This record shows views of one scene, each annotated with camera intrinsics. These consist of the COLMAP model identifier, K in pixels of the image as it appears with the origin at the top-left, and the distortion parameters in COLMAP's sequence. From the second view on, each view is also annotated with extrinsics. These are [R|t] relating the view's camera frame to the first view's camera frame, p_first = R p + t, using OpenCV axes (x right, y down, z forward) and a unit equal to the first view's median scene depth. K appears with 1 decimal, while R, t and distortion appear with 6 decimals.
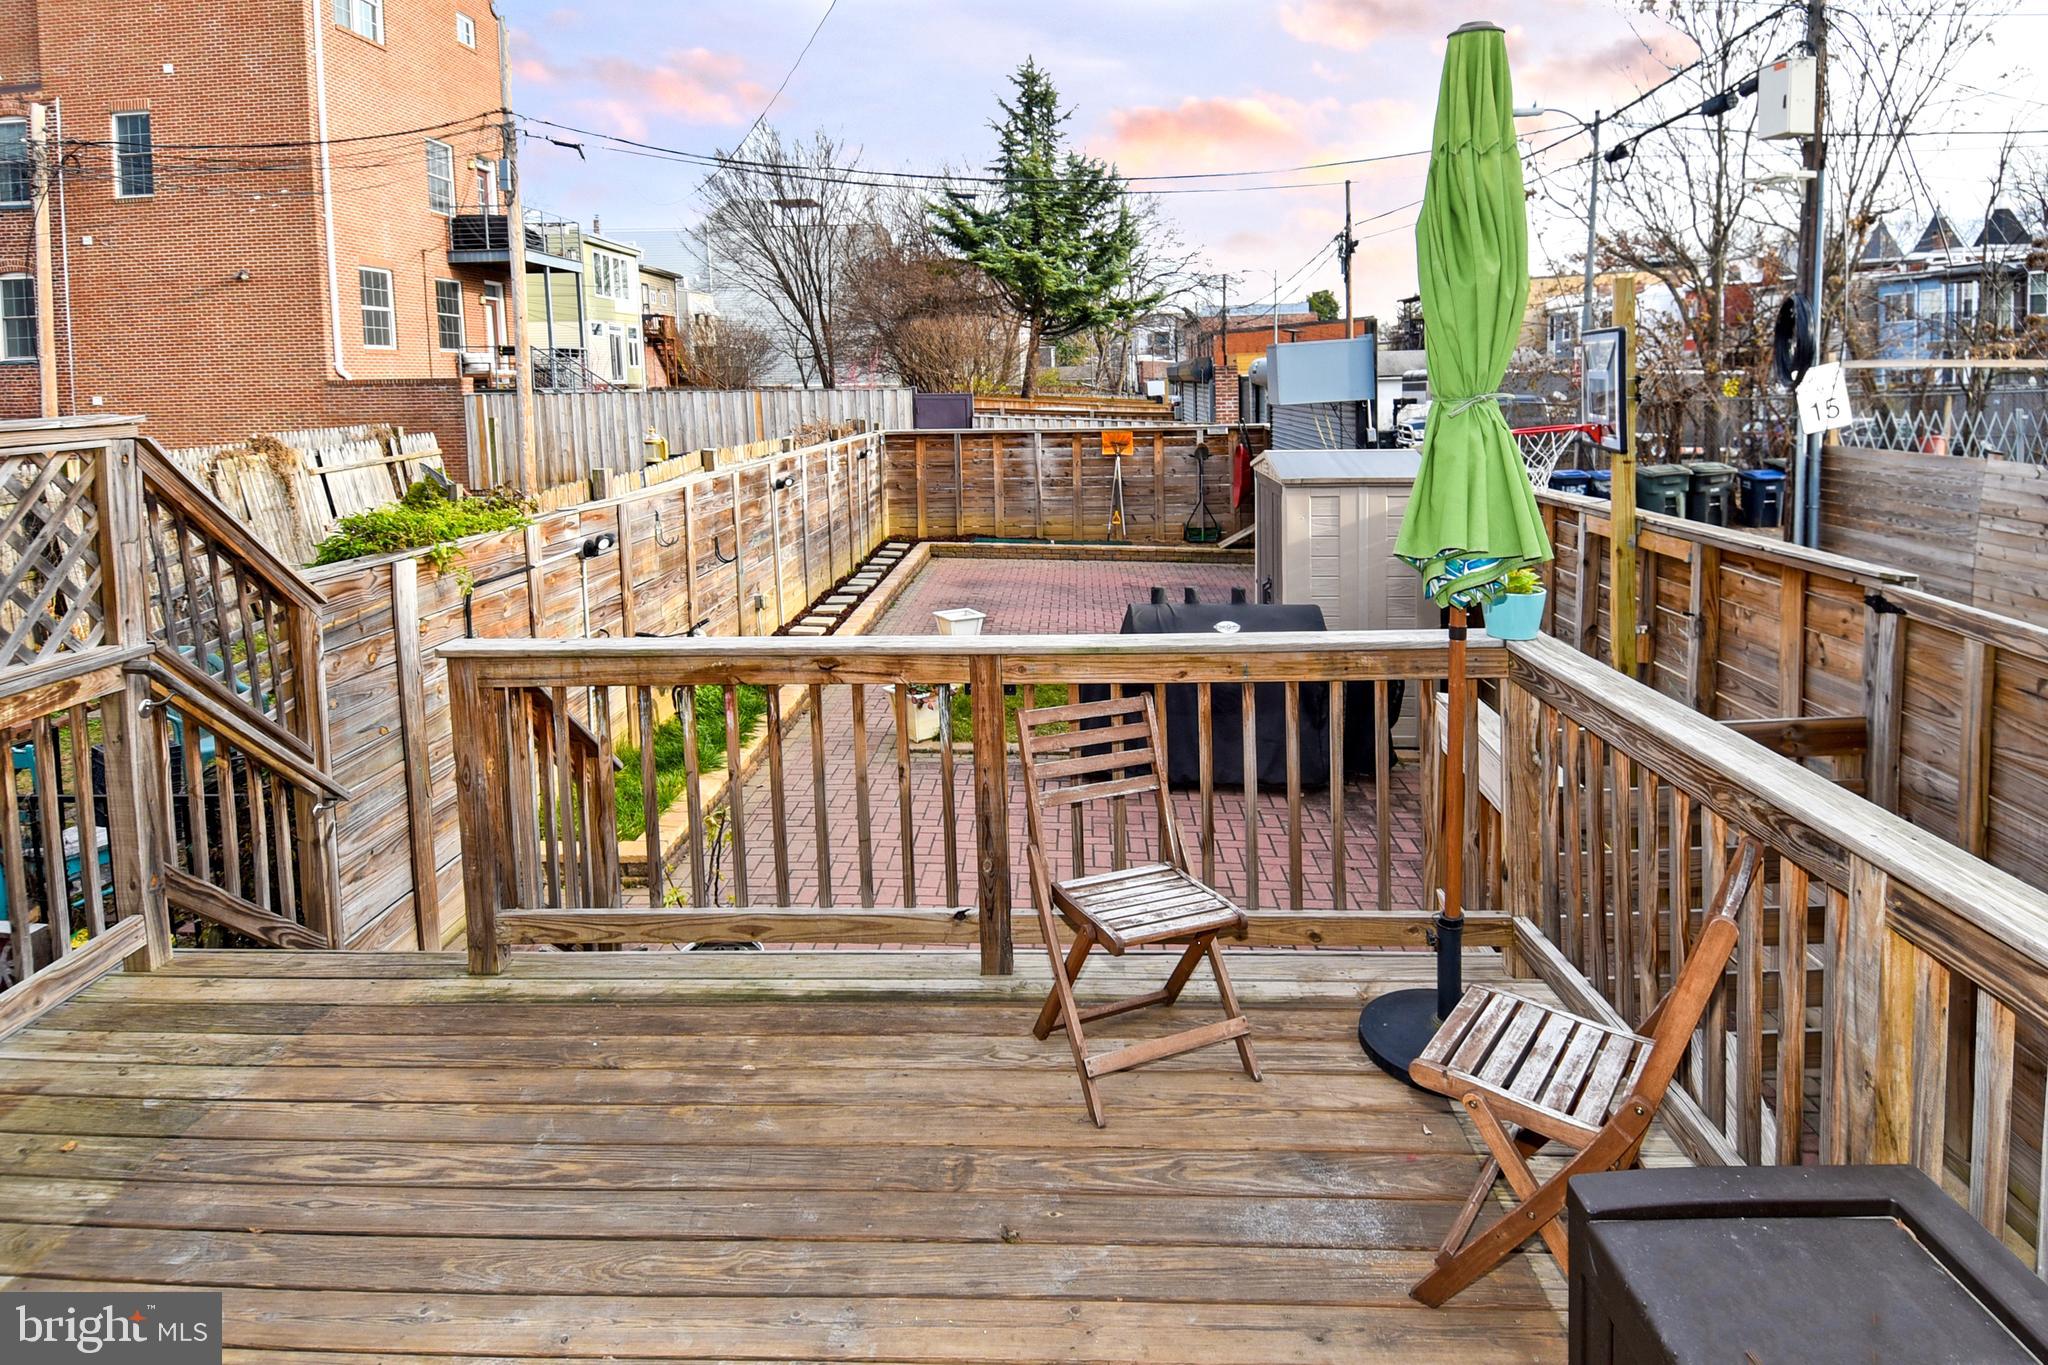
lens RADIAL K [[1049.6, 0, 1024.0], [0, 1049.6, 682.5], [0, 0, 1]] dist [0.000418, -0.000057]
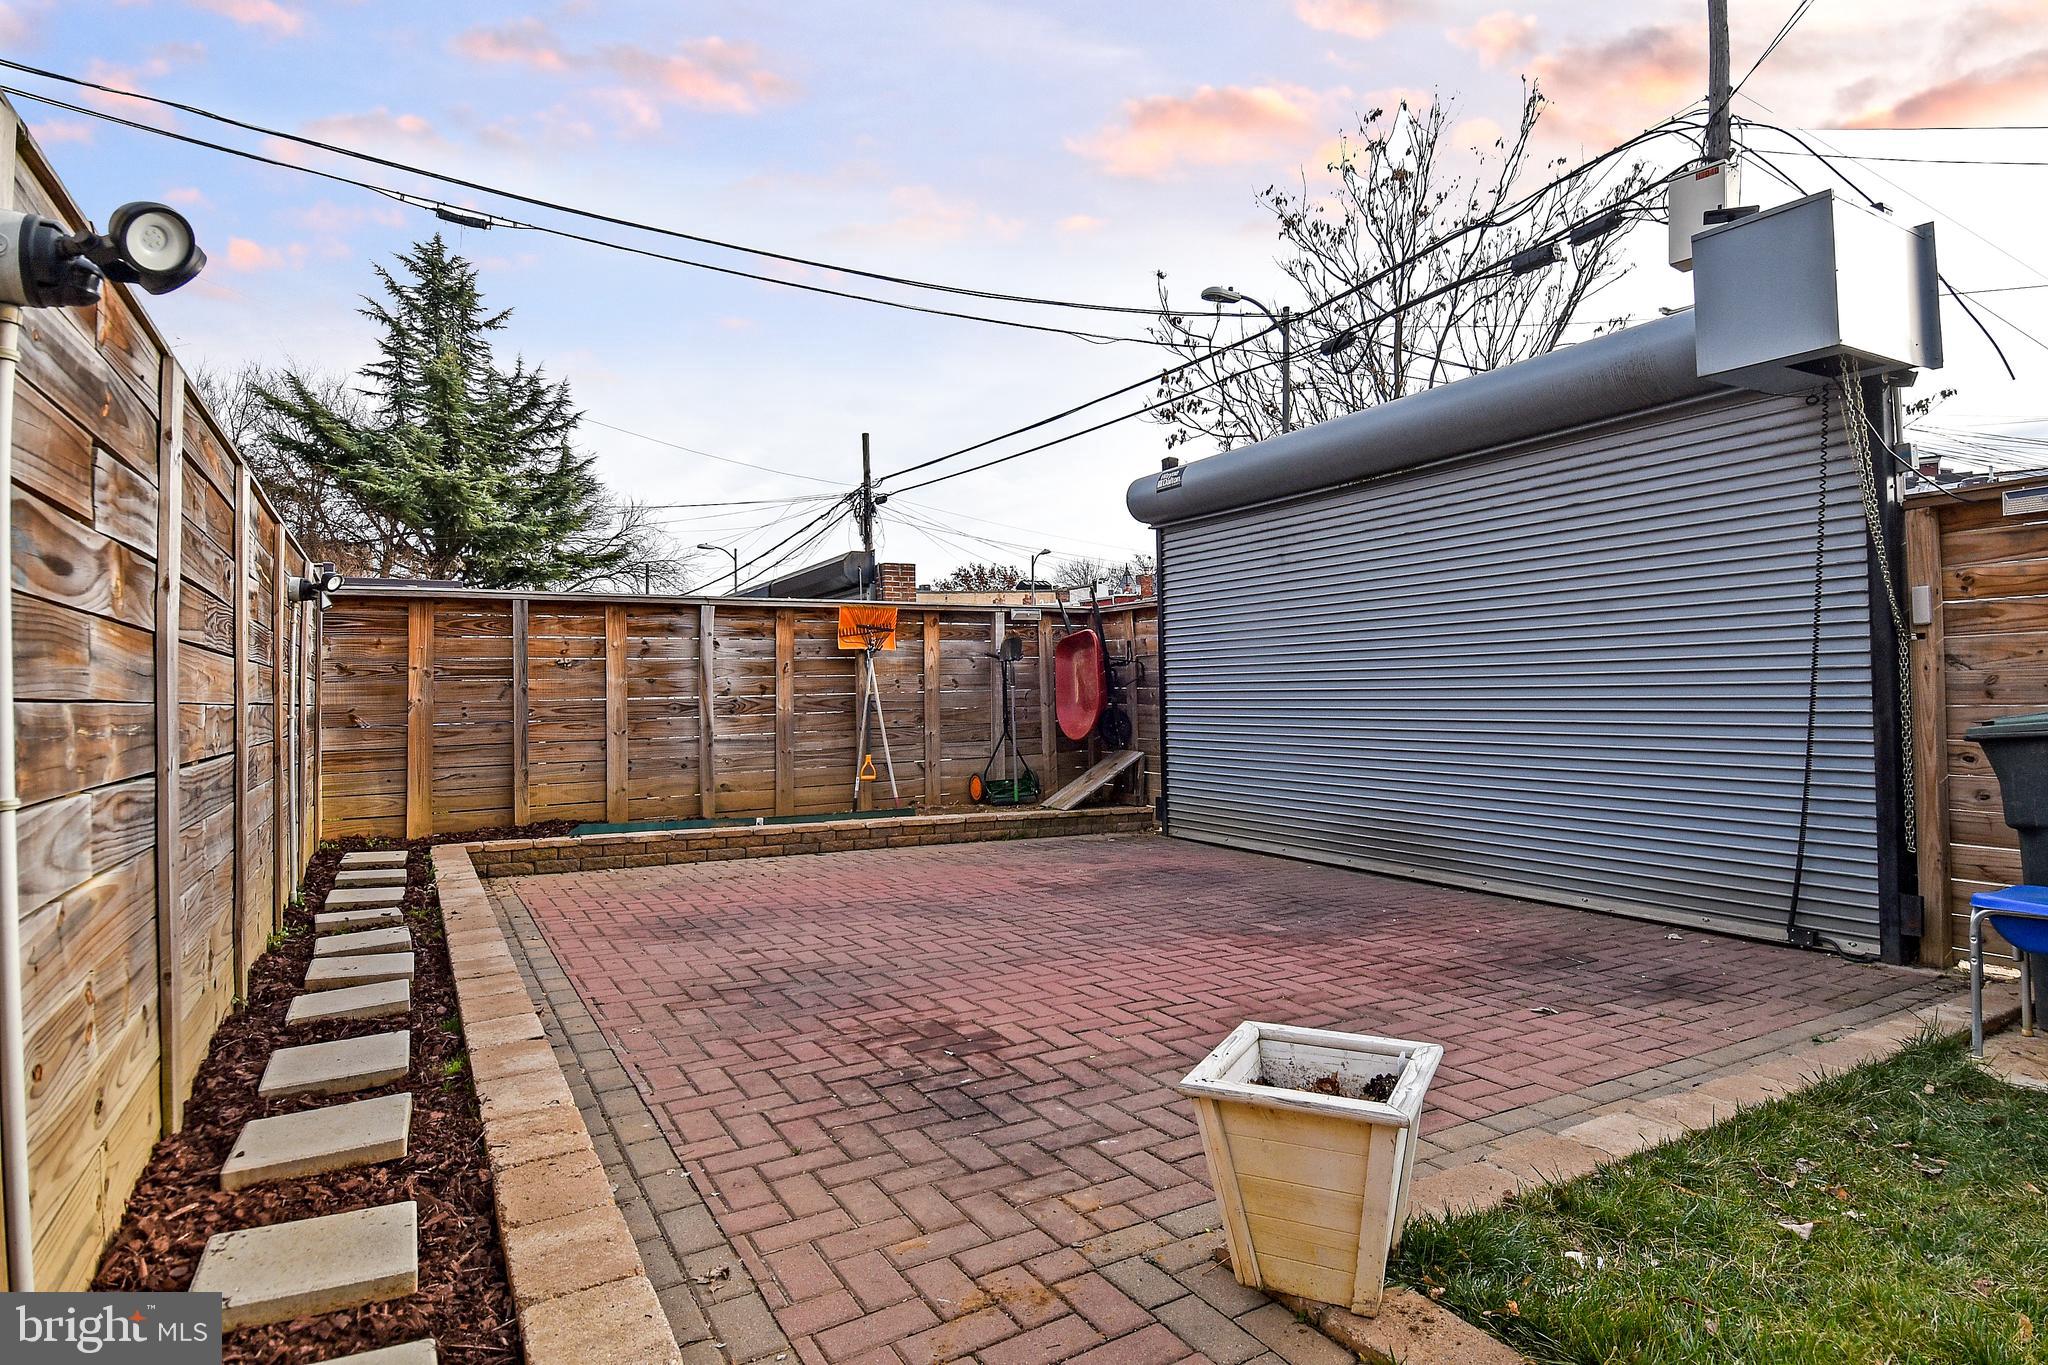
lens RADIAL K [[1012.8, 0, 1033.2], [0, 1012.8, 713.2], [0, 0, 1]] dist [0.024415, -0.000217]
pose [[0.824917, -0.006401, 0.565217, -0.127925], [0.156833, 0.963269, -0.217984, -0.058886], [-0.543061, 0.268464, 0.795621, 0.535106]]
